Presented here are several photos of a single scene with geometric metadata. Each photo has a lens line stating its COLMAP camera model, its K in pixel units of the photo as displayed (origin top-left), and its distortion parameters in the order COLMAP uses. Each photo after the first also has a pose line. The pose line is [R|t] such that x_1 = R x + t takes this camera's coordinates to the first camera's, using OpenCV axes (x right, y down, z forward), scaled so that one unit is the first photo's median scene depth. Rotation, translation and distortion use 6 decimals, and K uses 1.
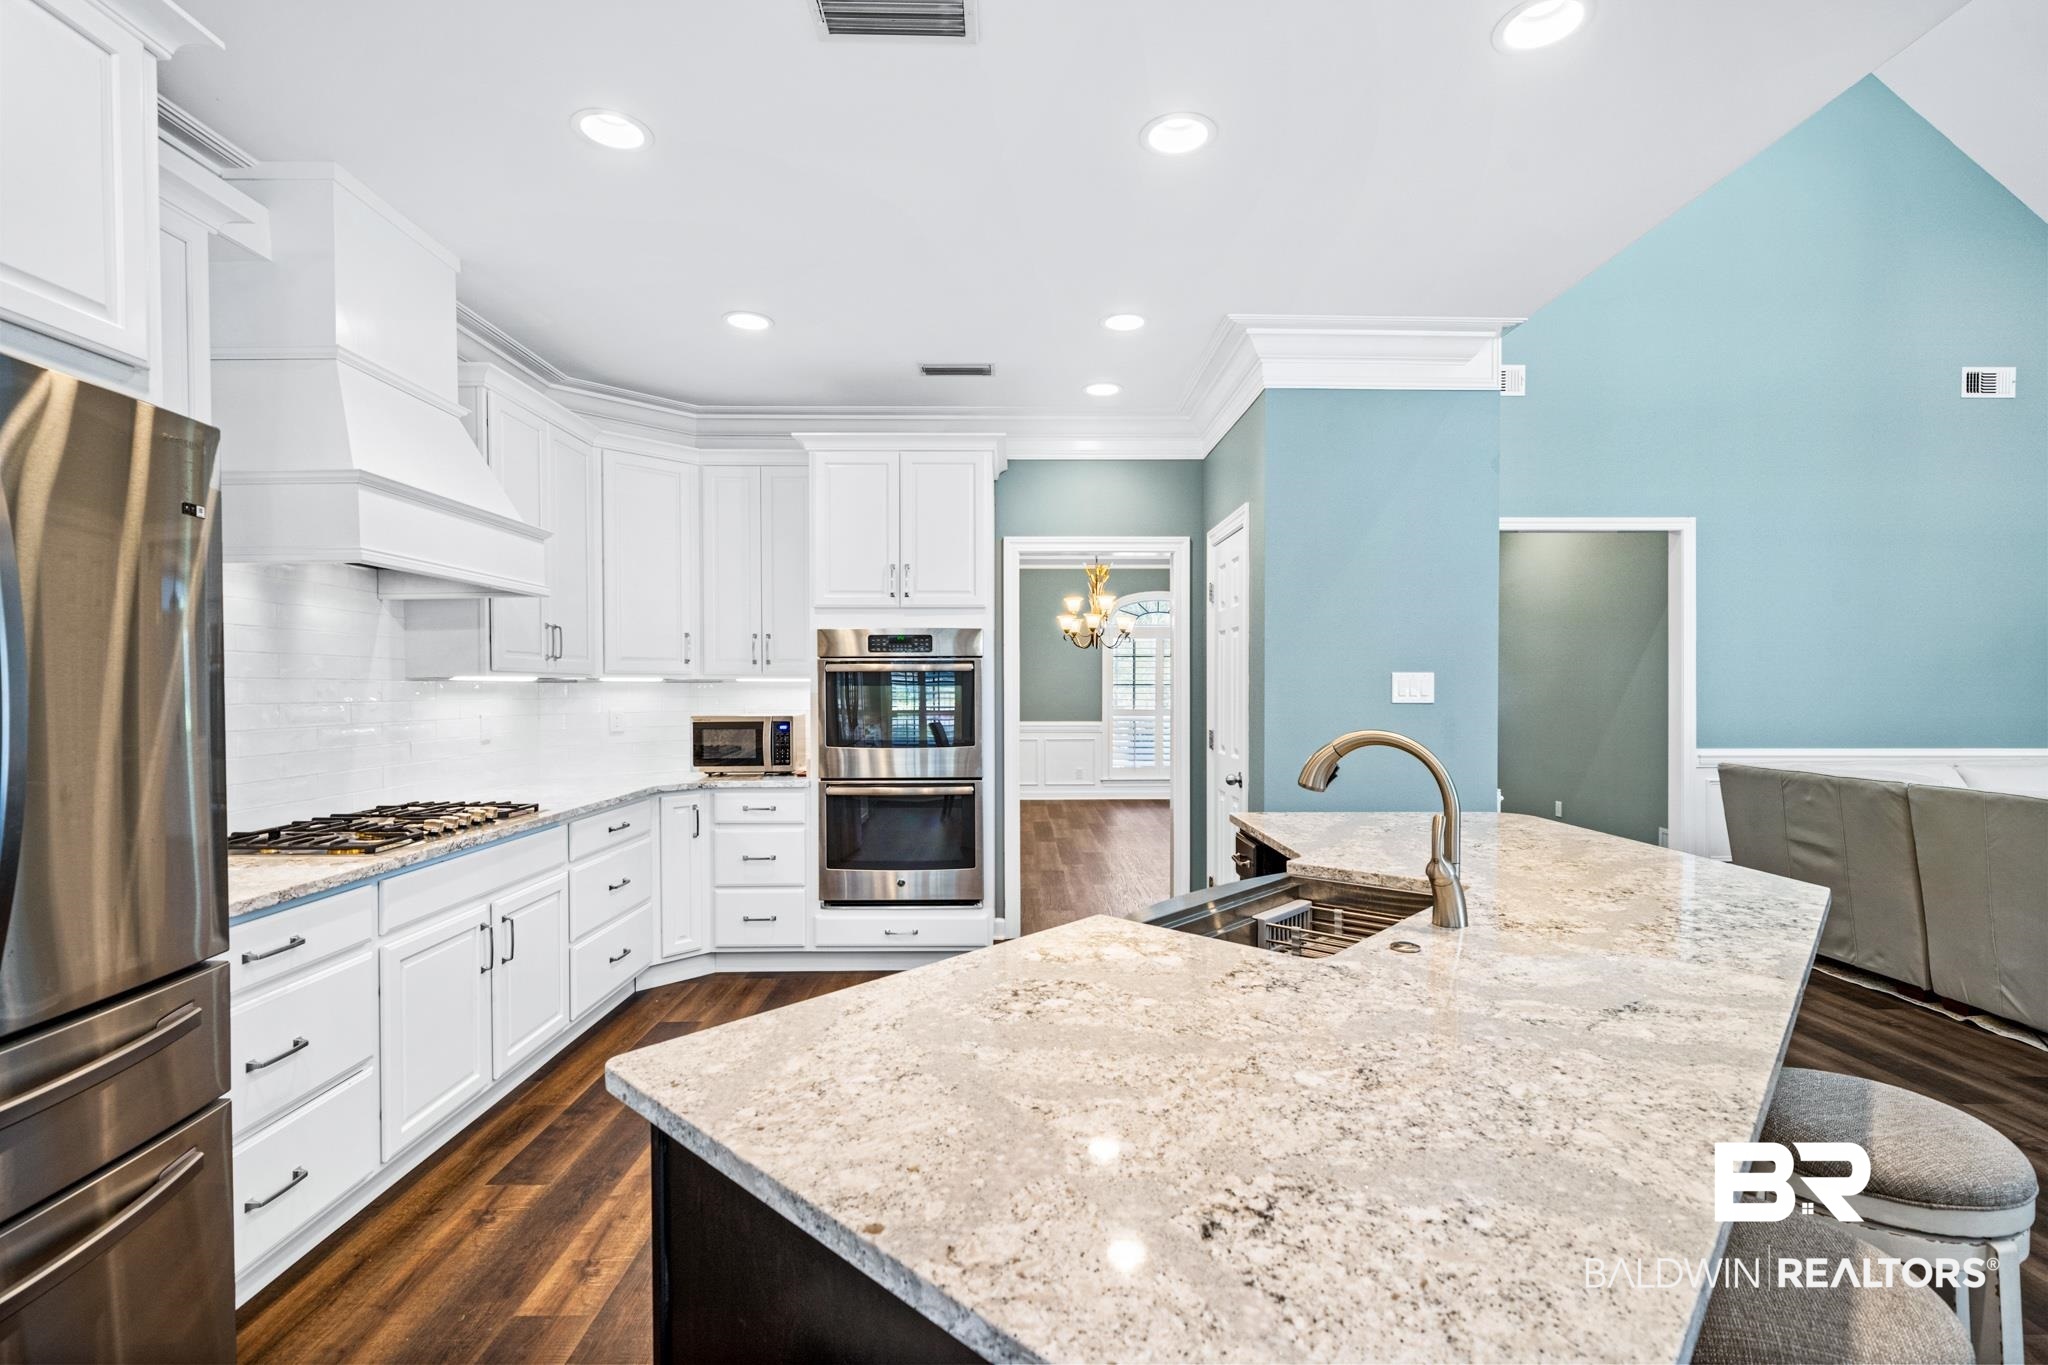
lens RADIAL K [[932.2, 0, 1029.3], [0, 932.2, 696.1], [0, 0, 1]] dist [0.001595, 0.000409]
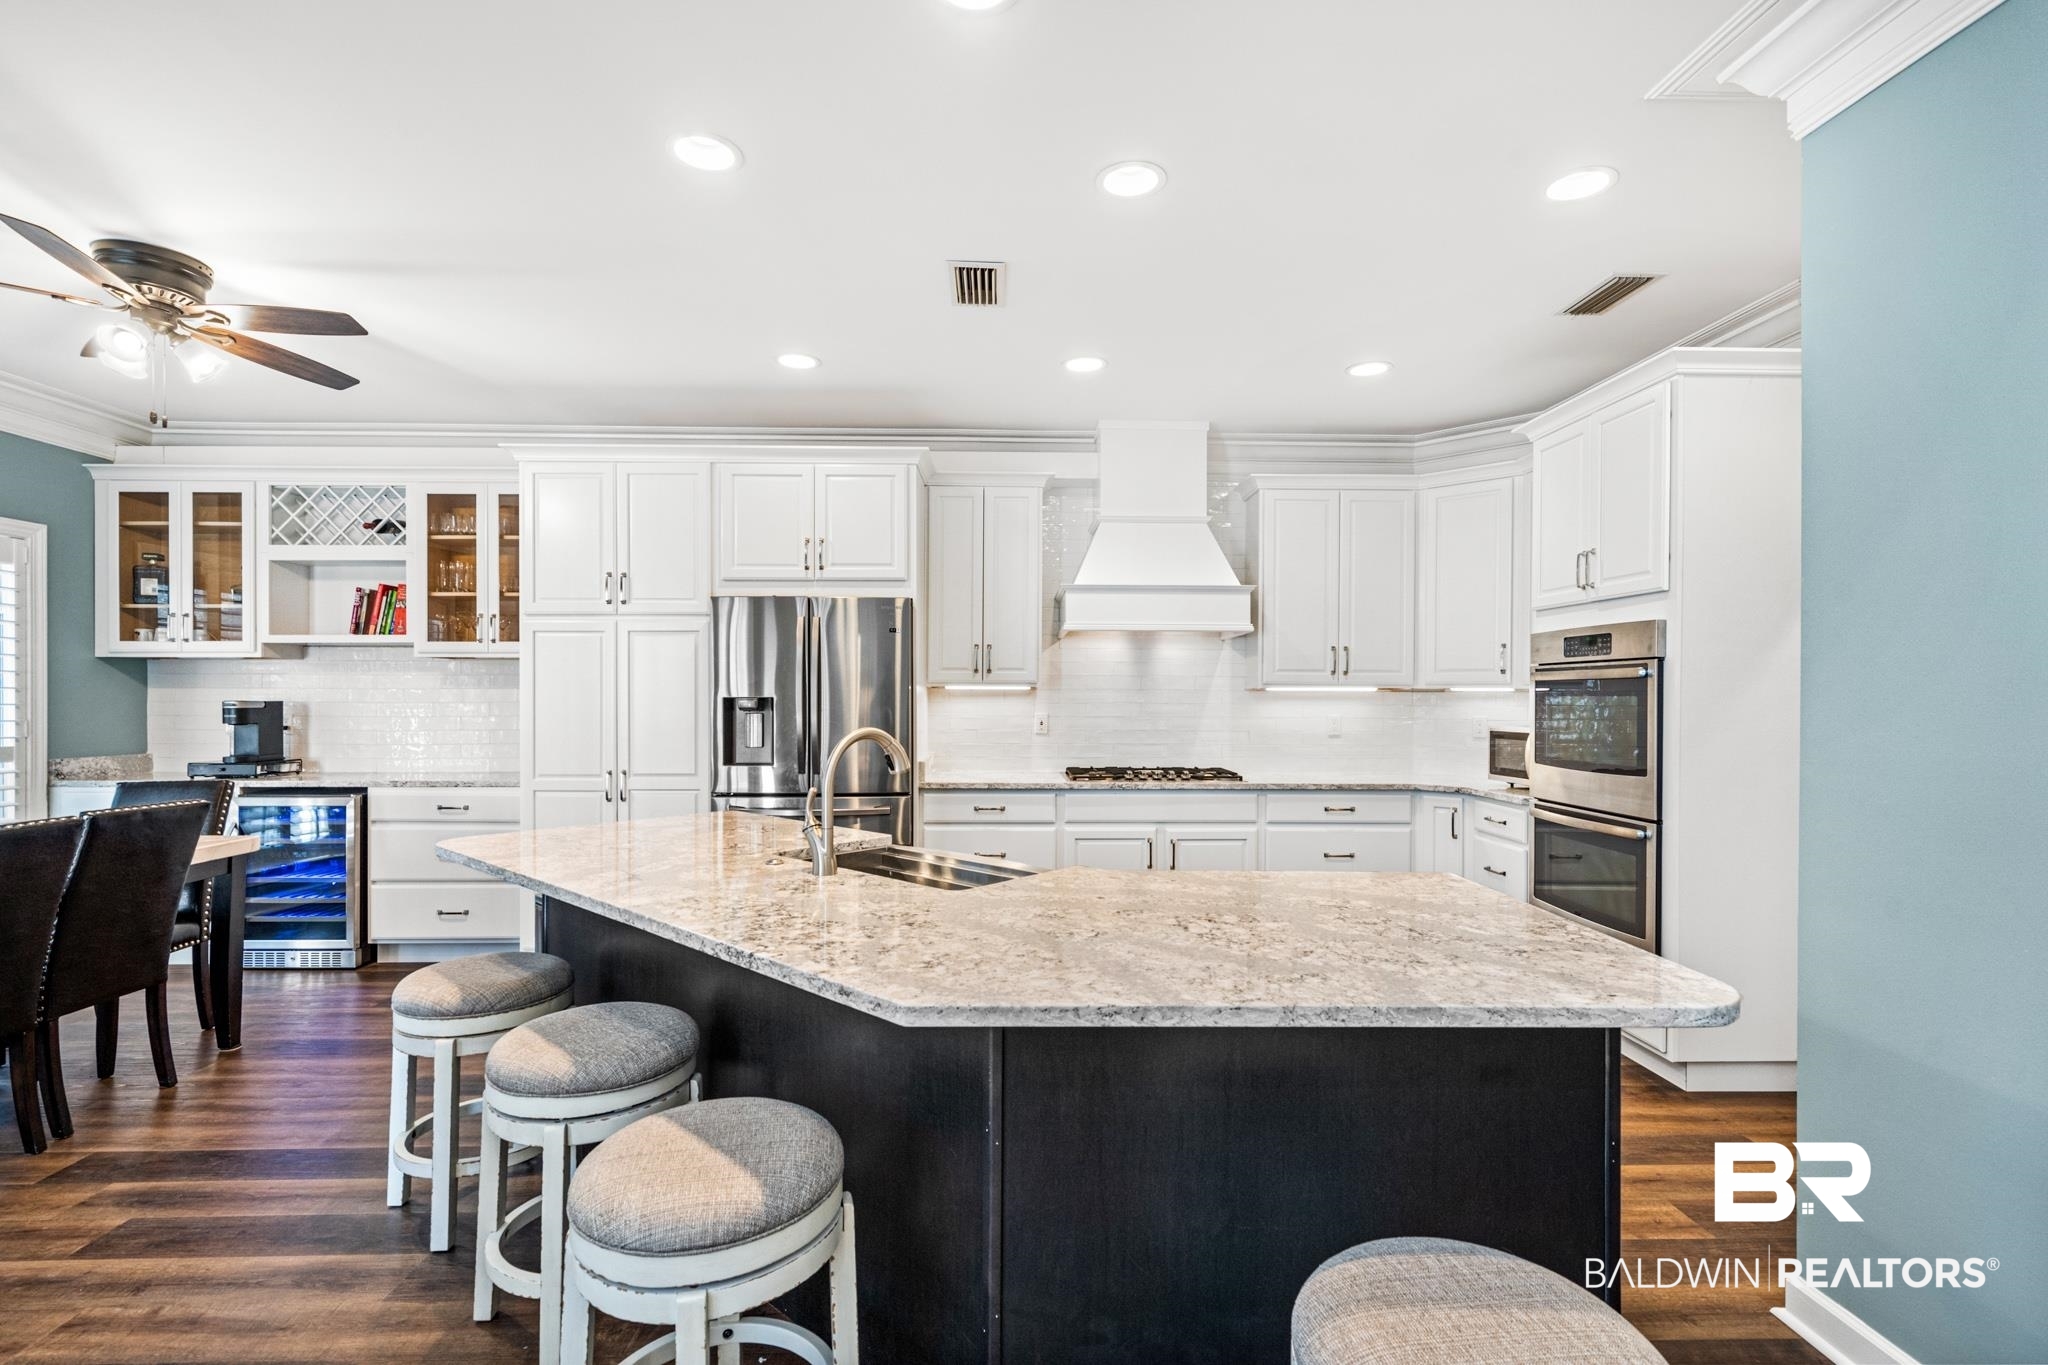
lens RADIAL K [[932.2, 0, 1015.9], [0, 932.2, 693.3], [0, 0, 1]] dist [0.001595, 0.000409]
pose [[0.000686, 0.002849, -0.999996, 0.689419], [-0.015150, 0.999881, 0.002839, -0.008541], [0.999885, 0.015148, 0.000729, 0.494193]]
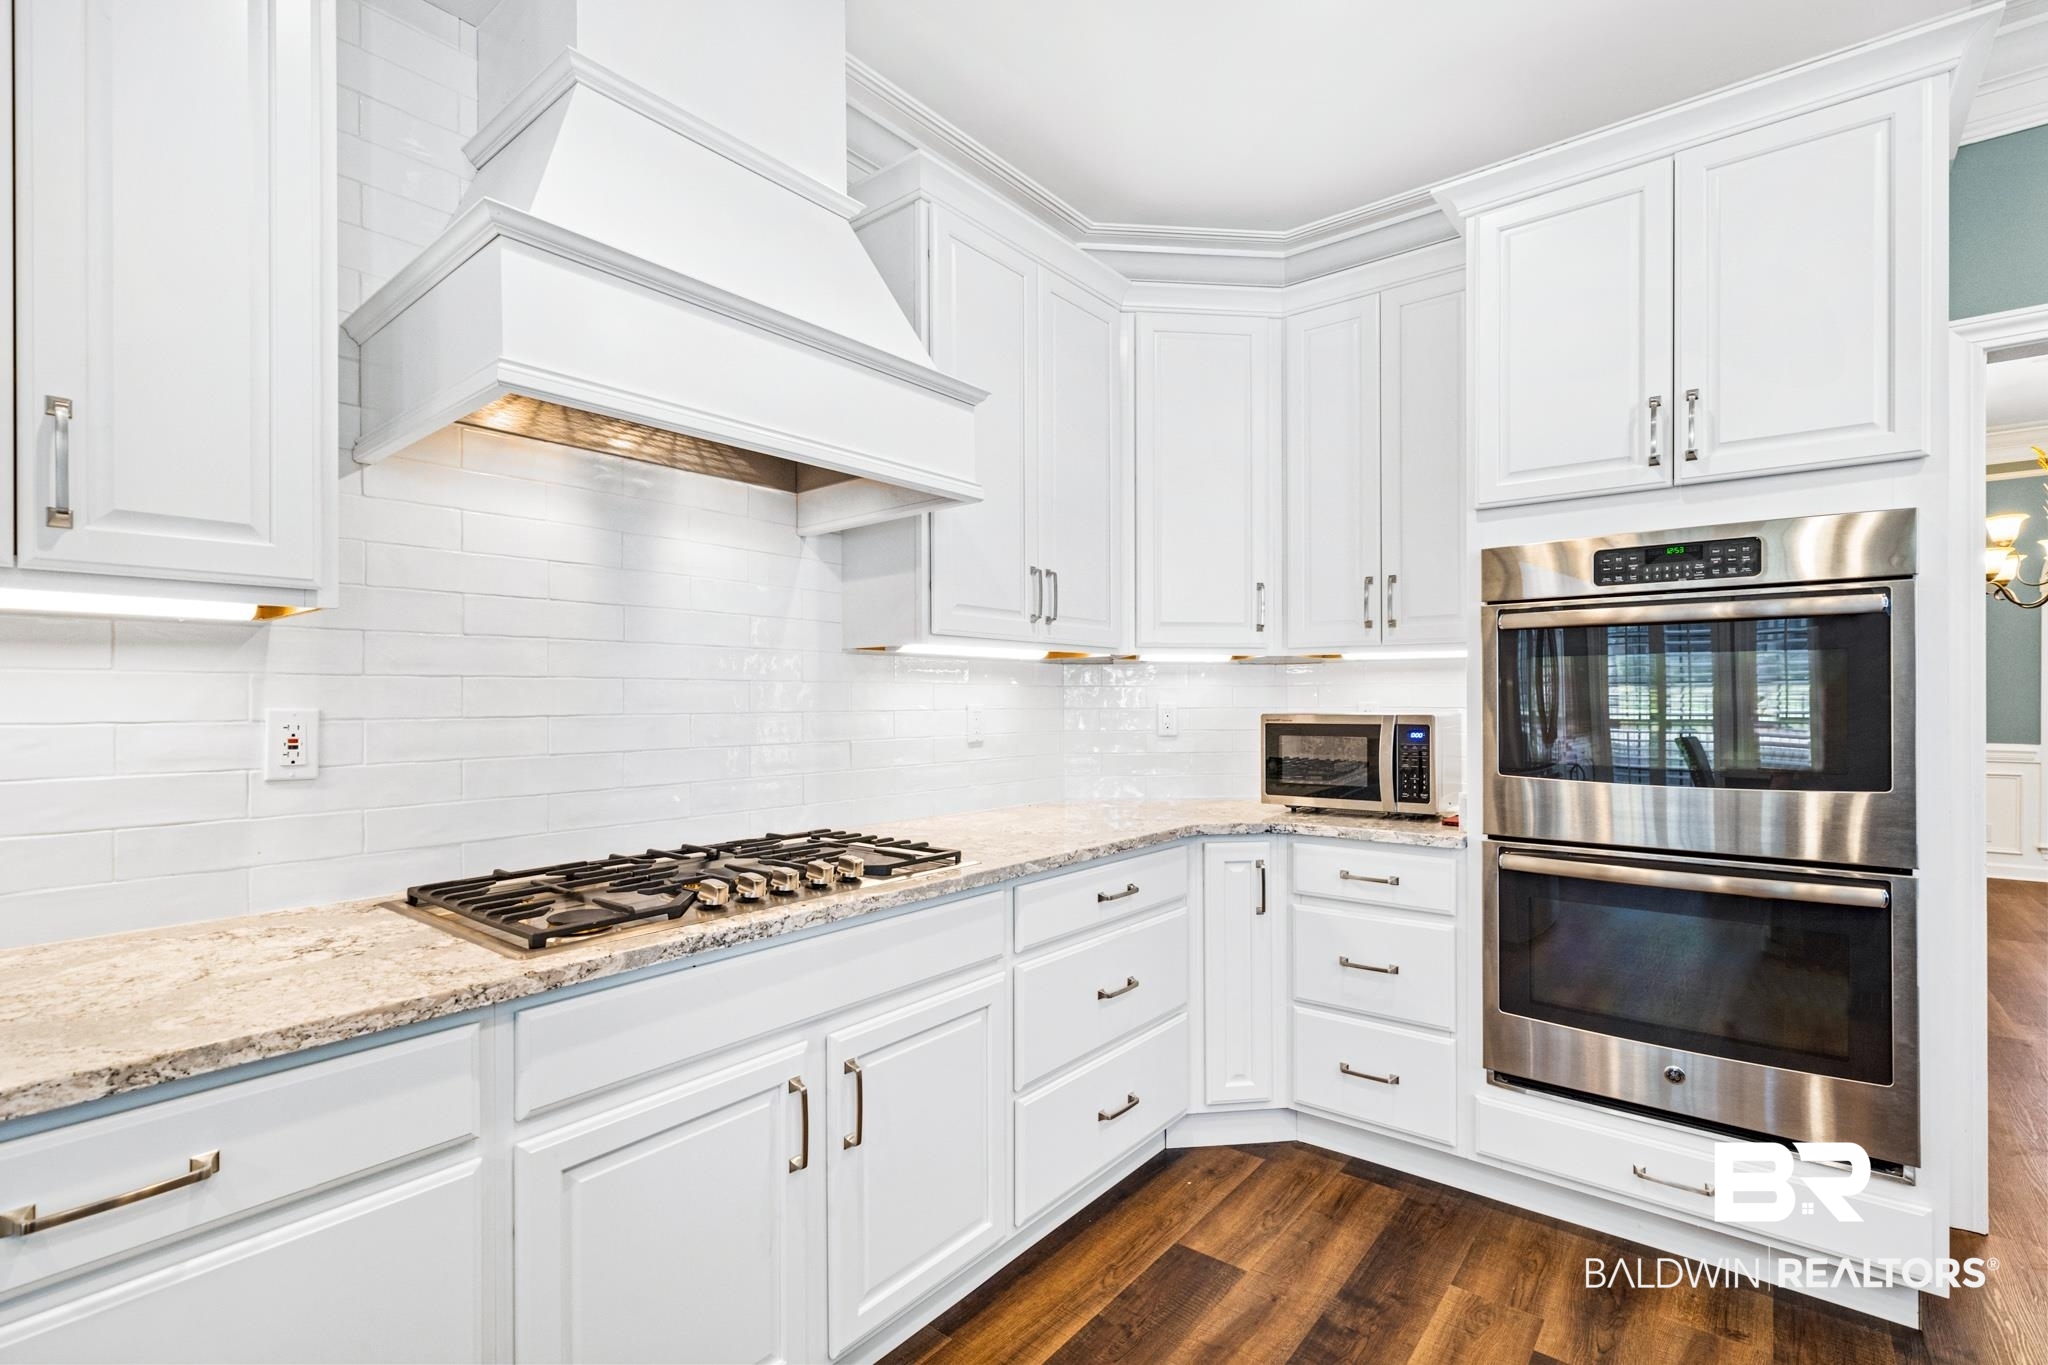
lens RADIAL K [[932.2, 0, 1022.0], [0, 932.2, 696.2], [0, 0, 1]] dist [0.001595, 0.000409]
pose [[0.768933, 0.000352, -0.639330, -0.090850], [-0.006794, 0.999948, -0.007621, 0.016535], [0.639294, 0.010204, 0.768895, 0.433439]]
